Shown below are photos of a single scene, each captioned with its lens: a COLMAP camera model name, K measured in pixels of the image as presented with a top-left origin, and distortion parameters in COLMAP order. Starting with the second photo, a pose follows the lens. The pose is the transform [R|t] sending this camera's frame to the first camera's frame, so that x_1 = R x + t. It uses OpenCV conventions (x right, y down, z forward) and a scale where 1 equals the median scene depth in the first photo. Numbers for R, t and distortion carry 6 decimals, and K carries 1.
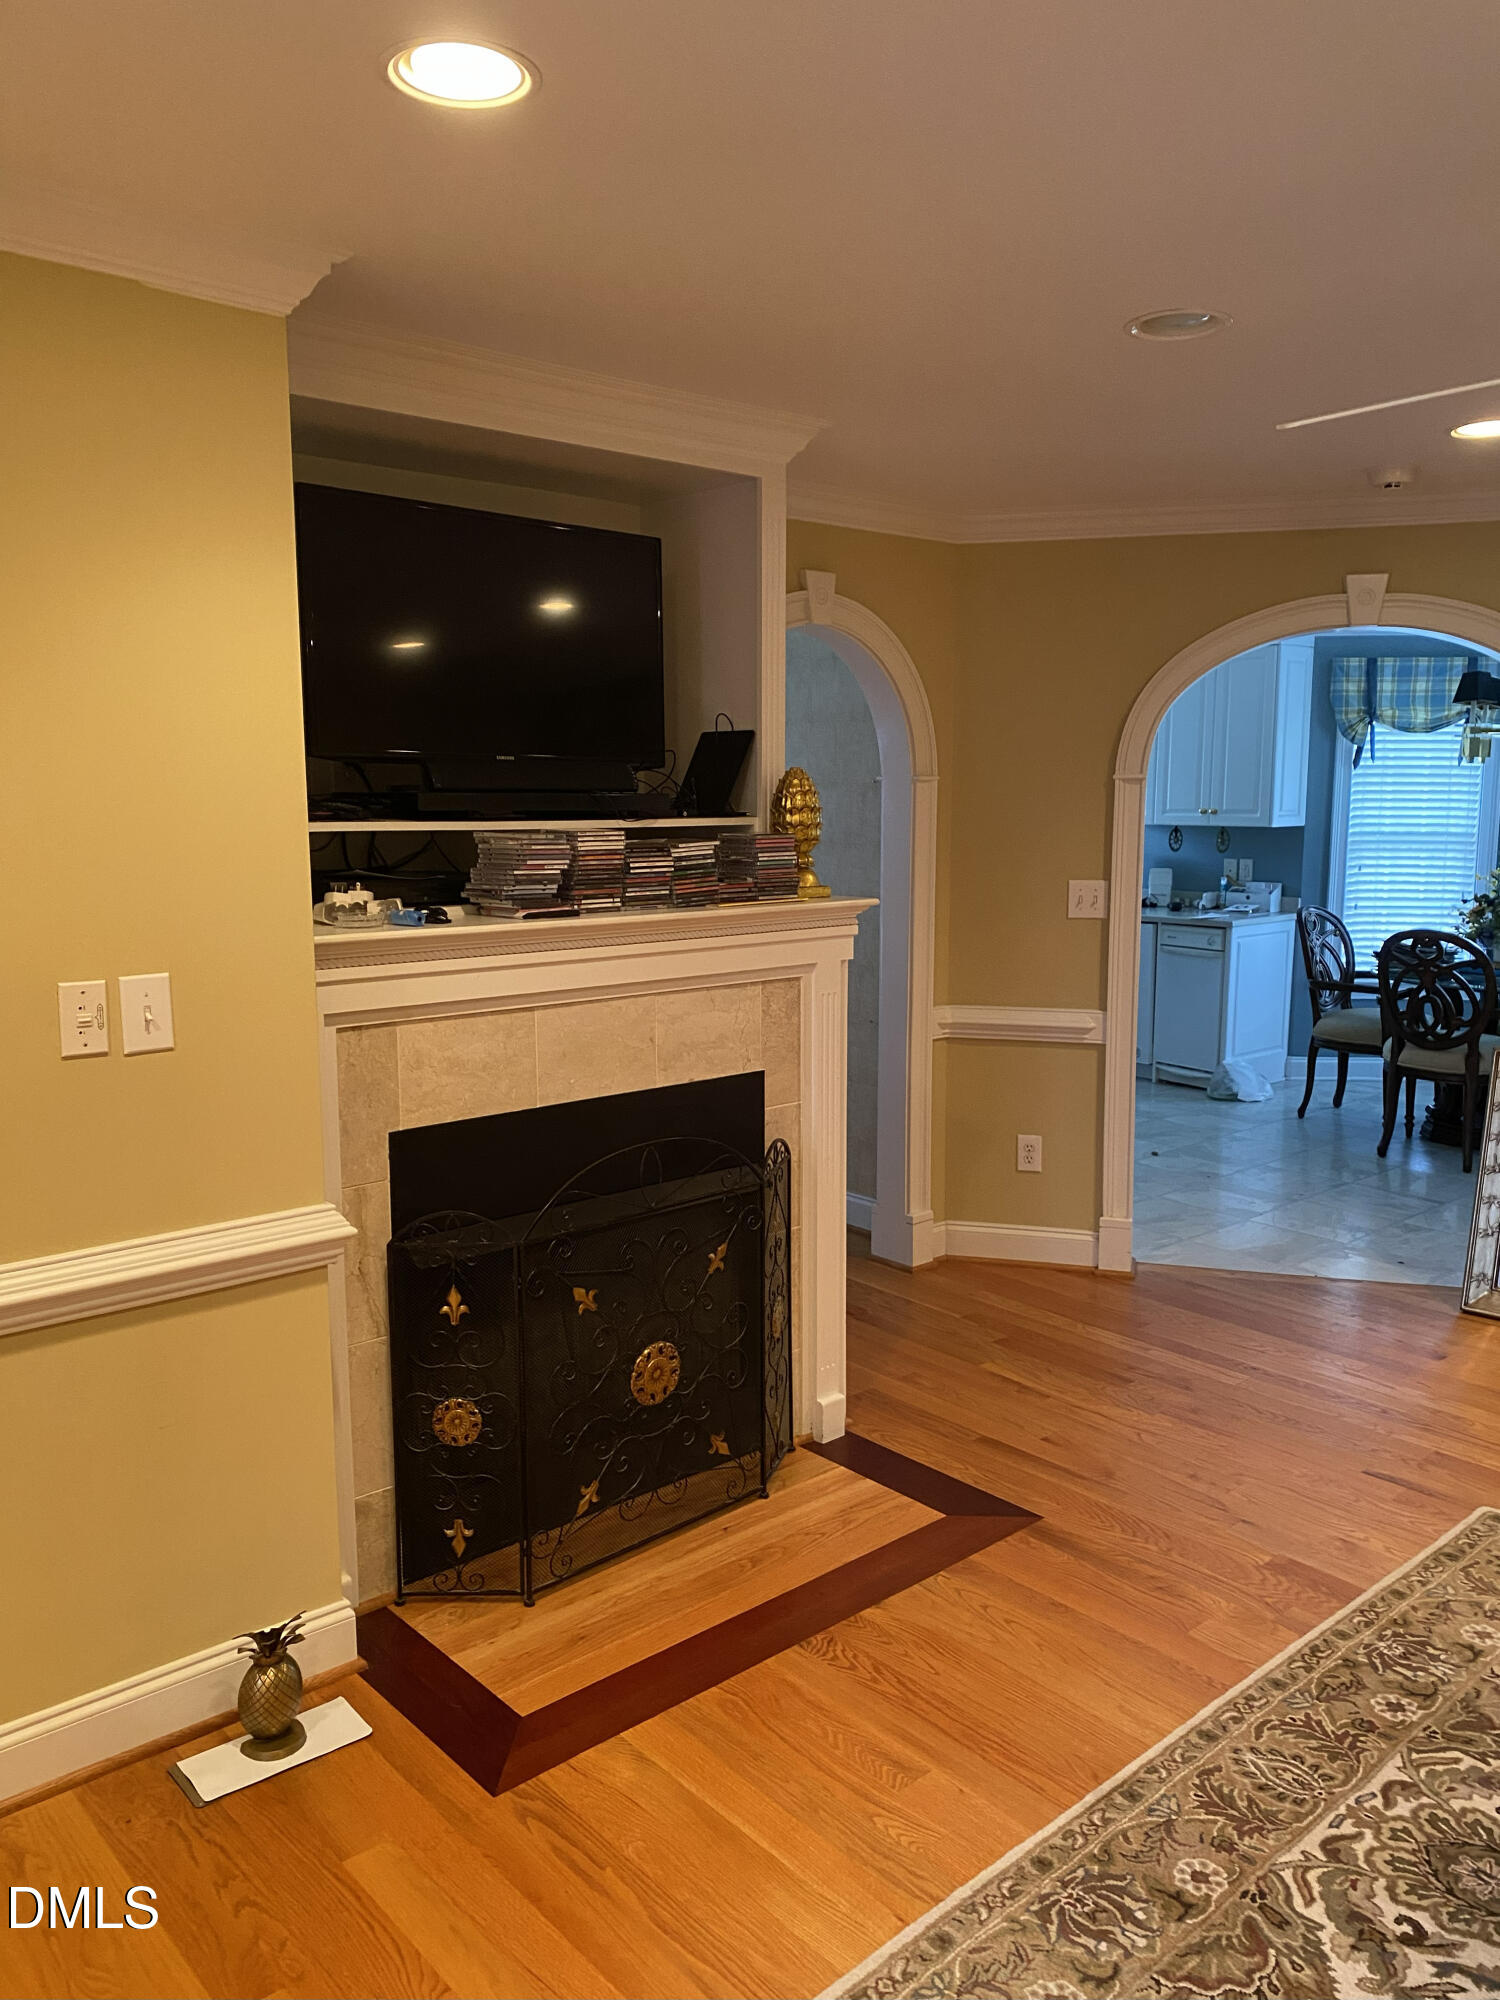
lens RADIAL K [[1525.4, 0, 757.6], [0, 1525.4, 996.5], [0, 0, 1]] dist [0.041099, -0.031717]
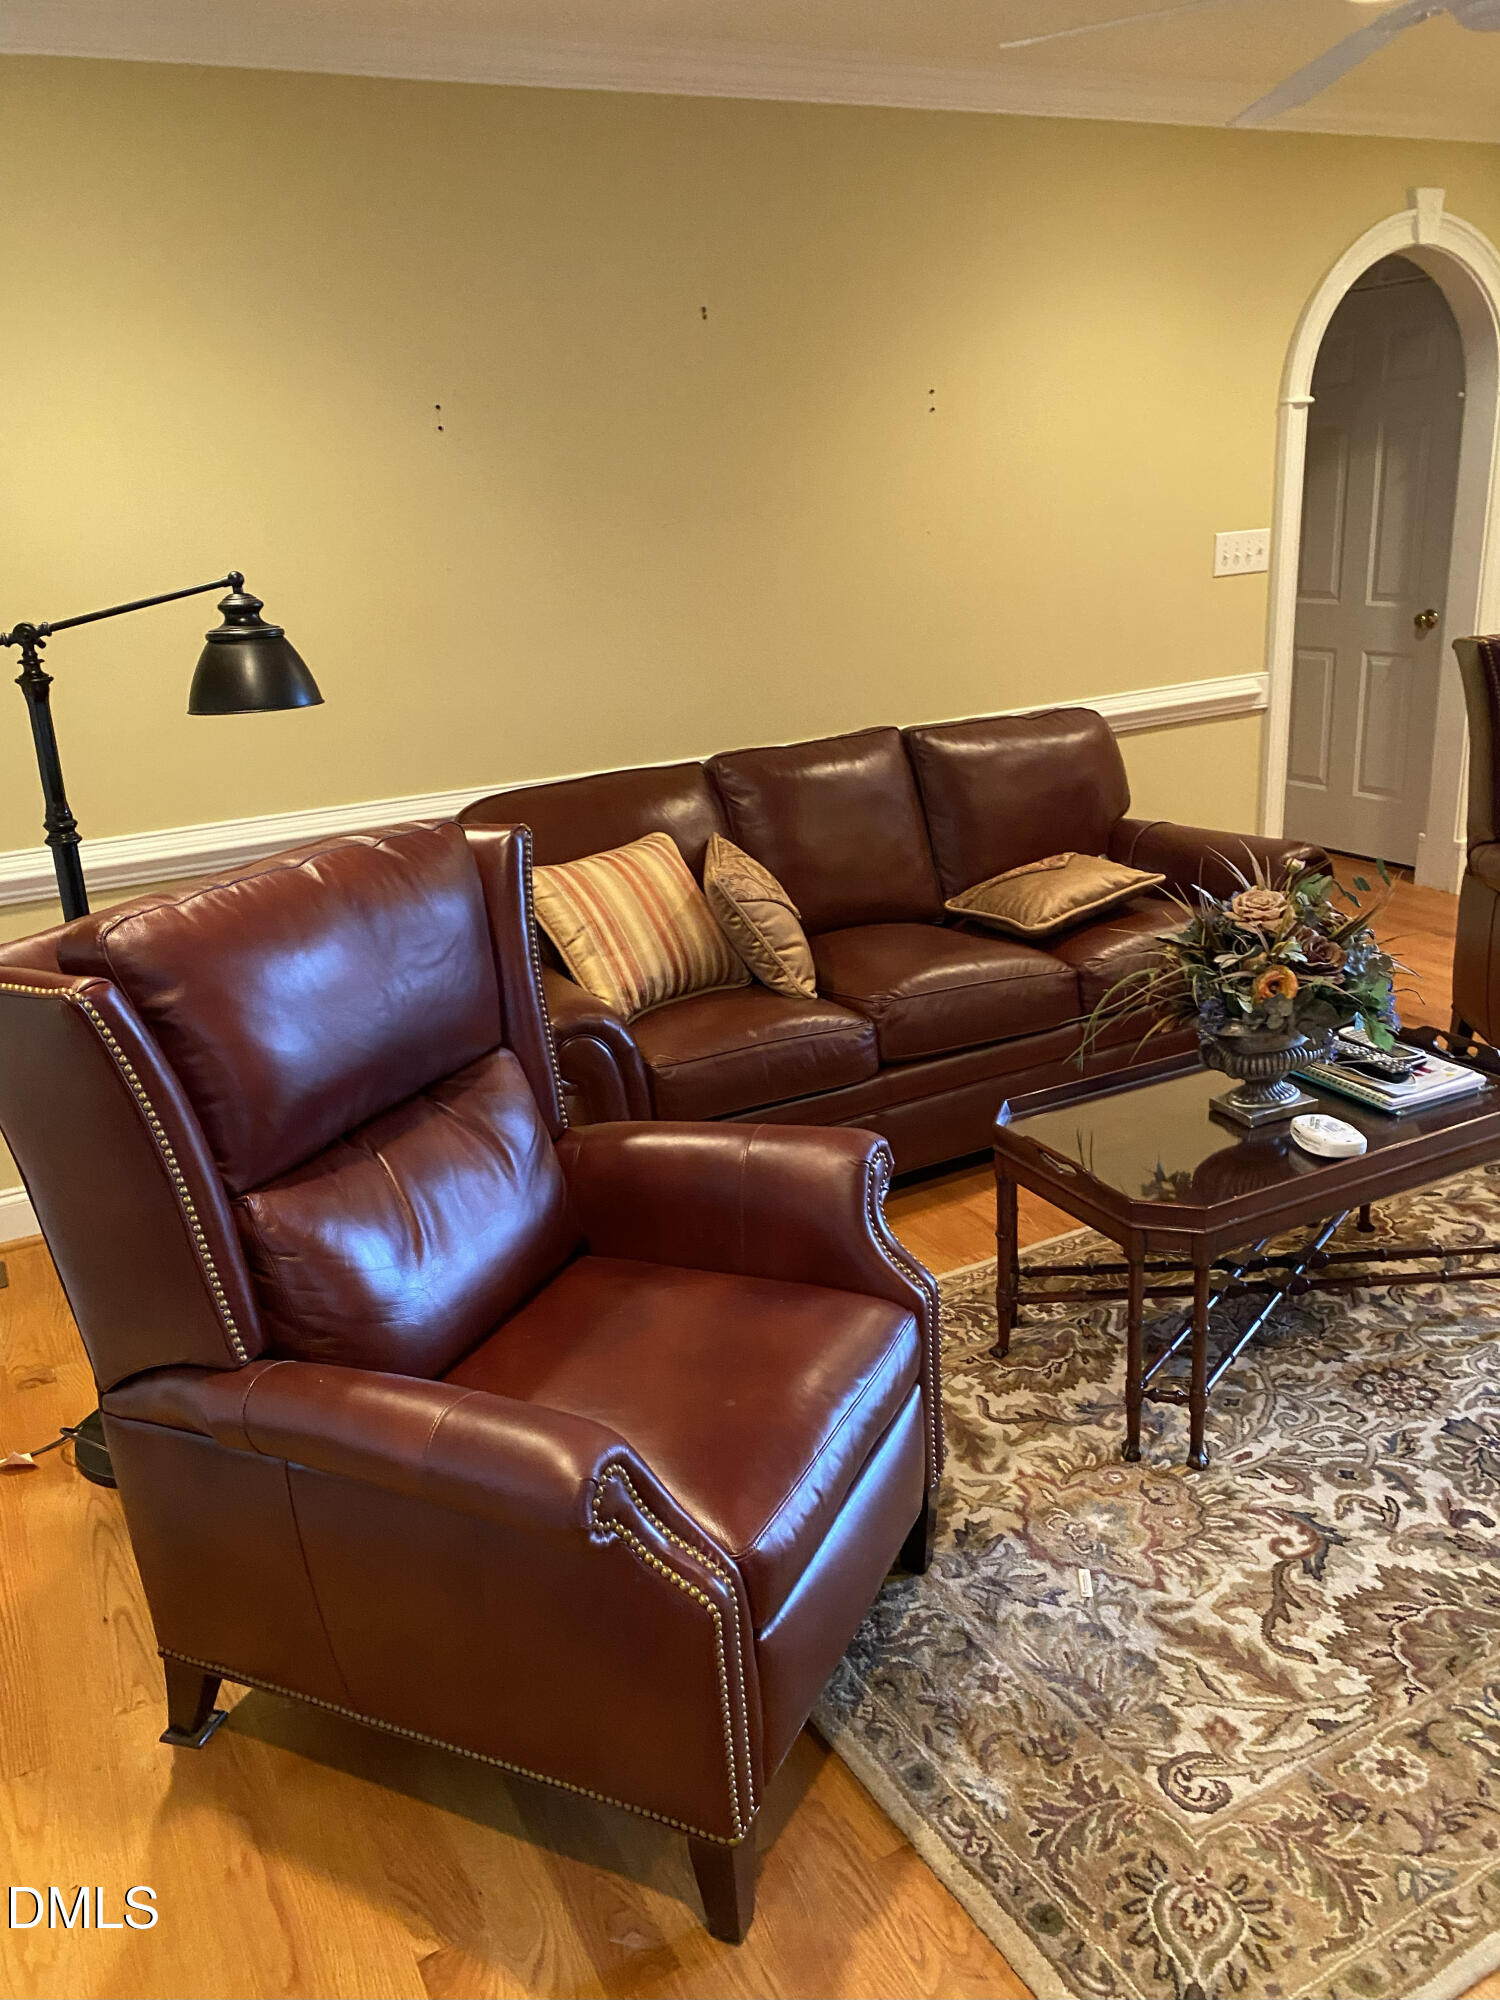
lens RADIAL K [[1525.4, 0, 753.0], [0, 1525.4, 1018.9], [0, 0, 1]] dist [0.041099, -0.031717]
pose [[-0.972210, -0.019206, 0.233322, 0.568645], [0.090451, 0.888425, 0.450022, -0.165339], [-0.215932, 0.458620, -0.861998, 1.424172]]
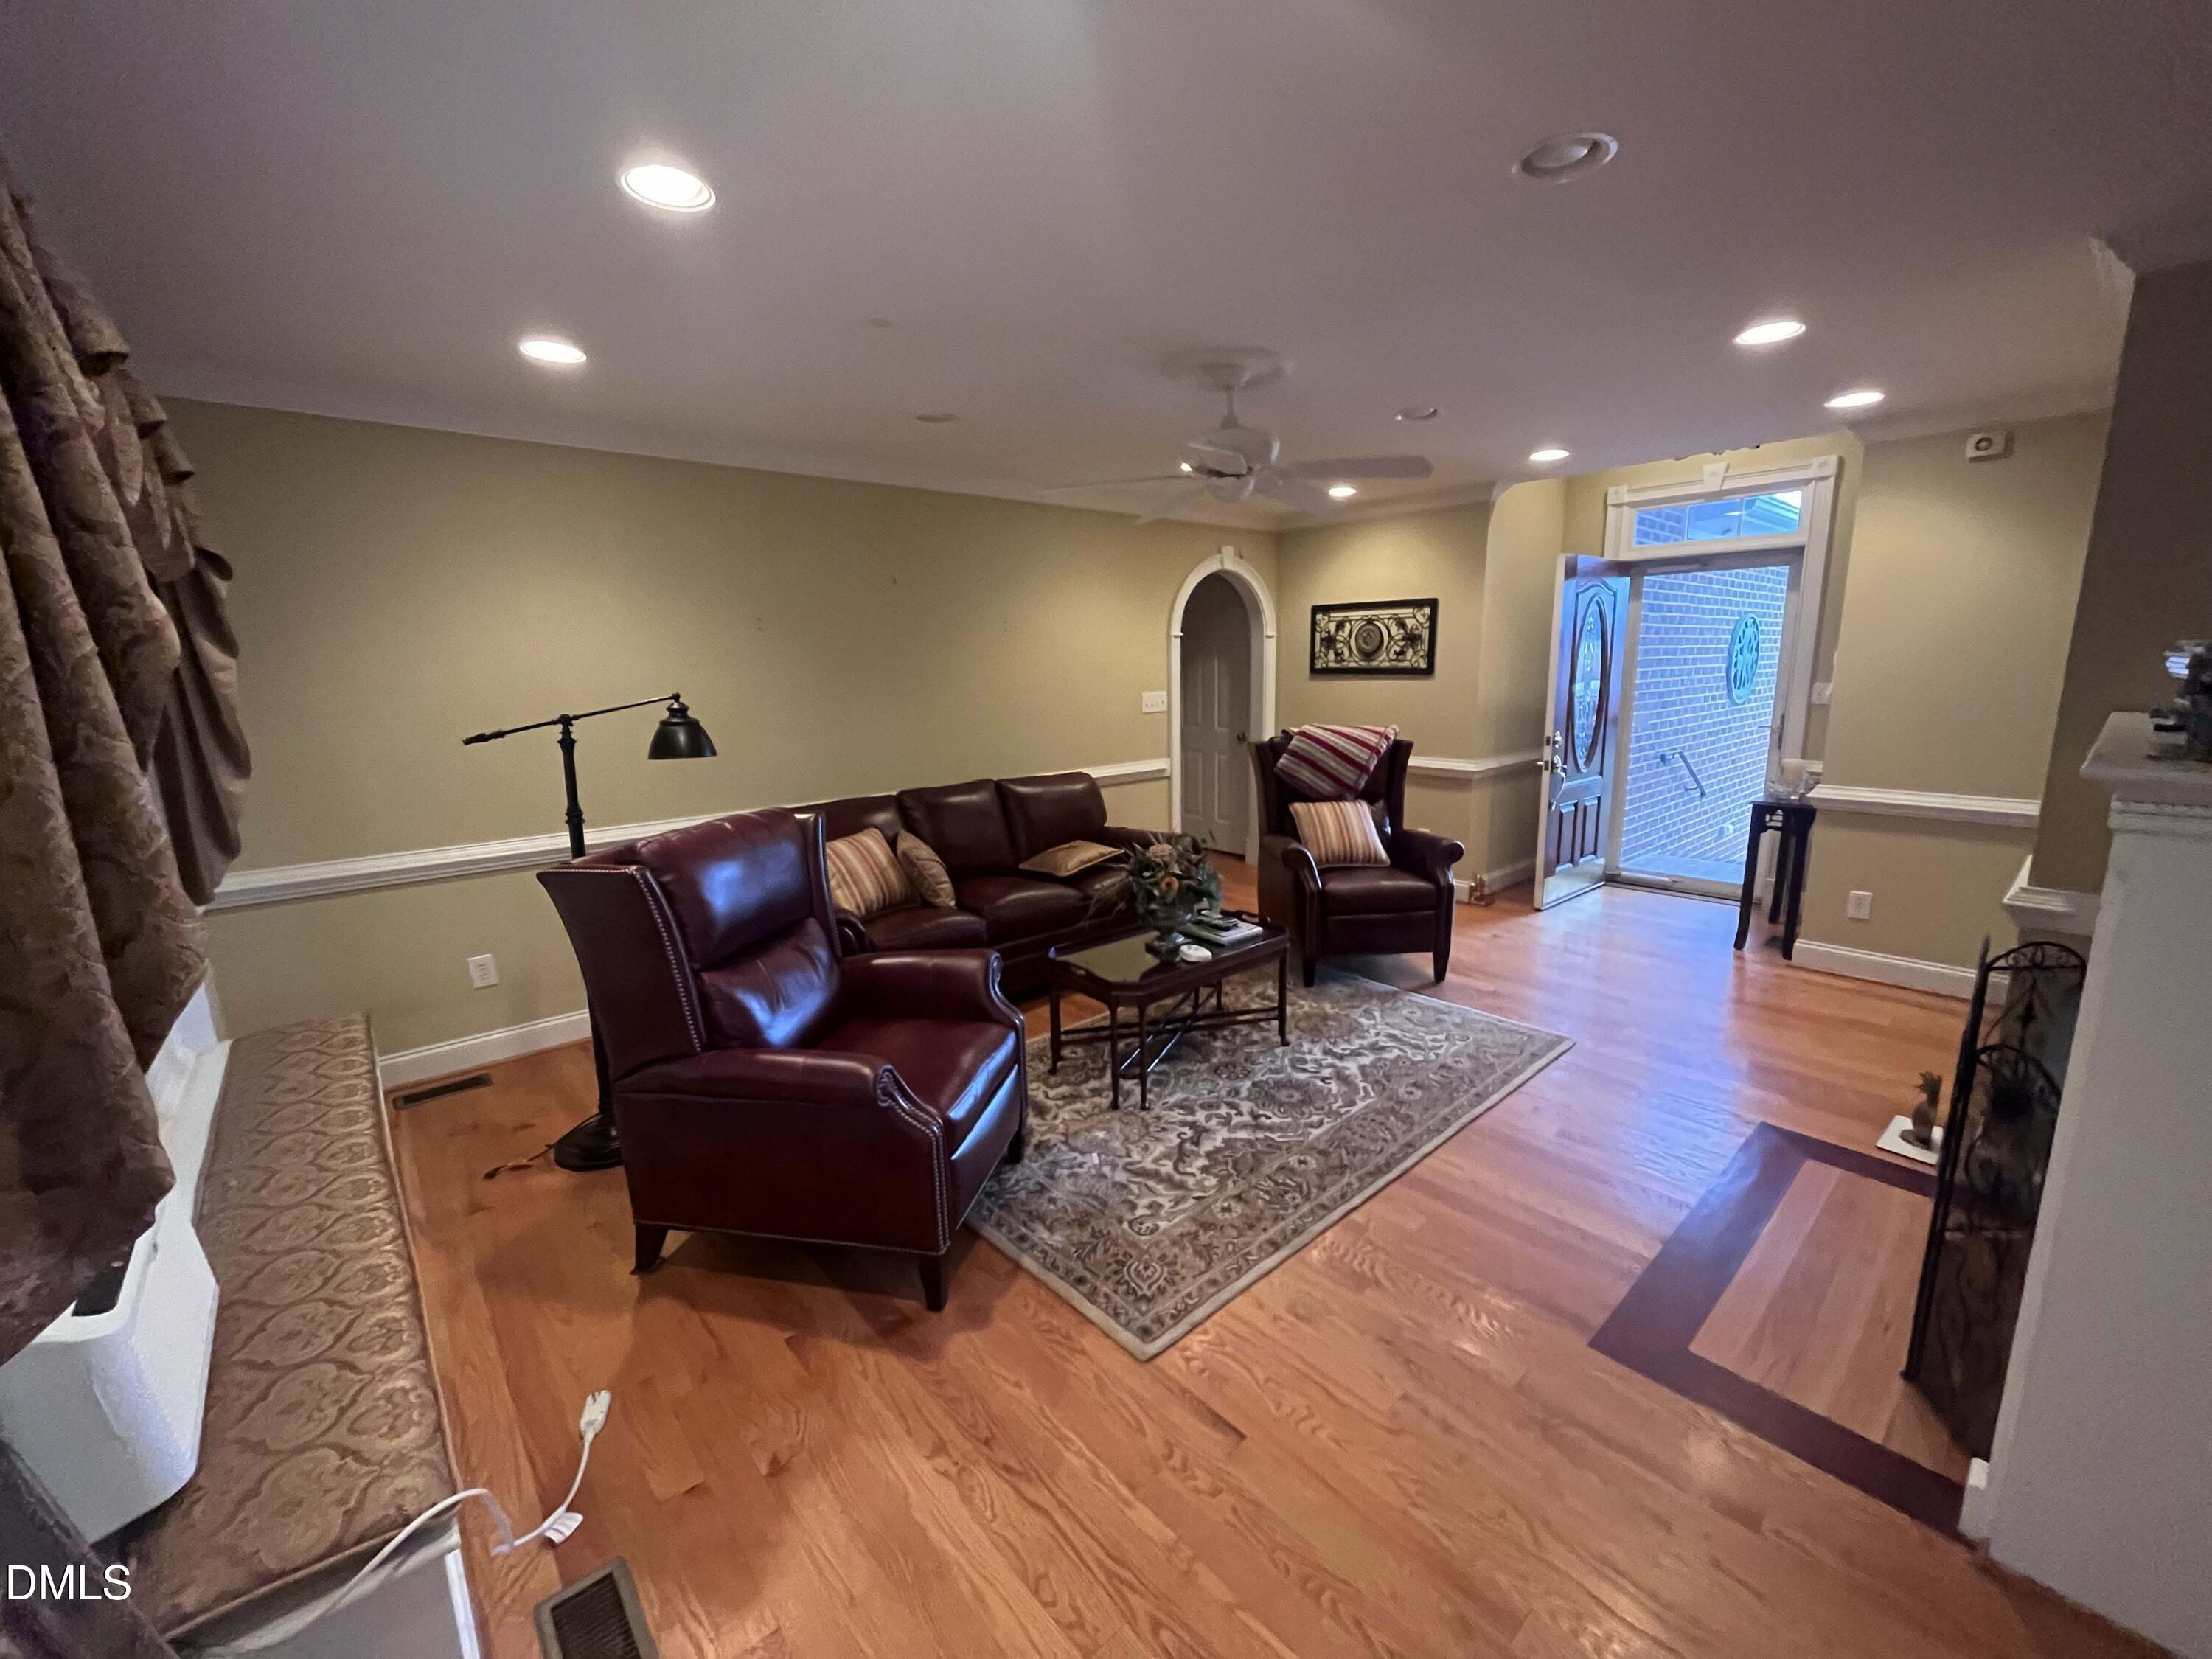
lens RADIAL K [[895.9, 0, 1100.2], [0, 895.9, 829.5], [0, 0, 1]] dist [-0.009685, 0.001207]
pose [[-0.999752, 0.019258, 0.011162, 0.558204], [0.021823, 0.946786, 0.321124, -0.195594], [-0.004384, 0.321288, -0.946971, 1.641355]]
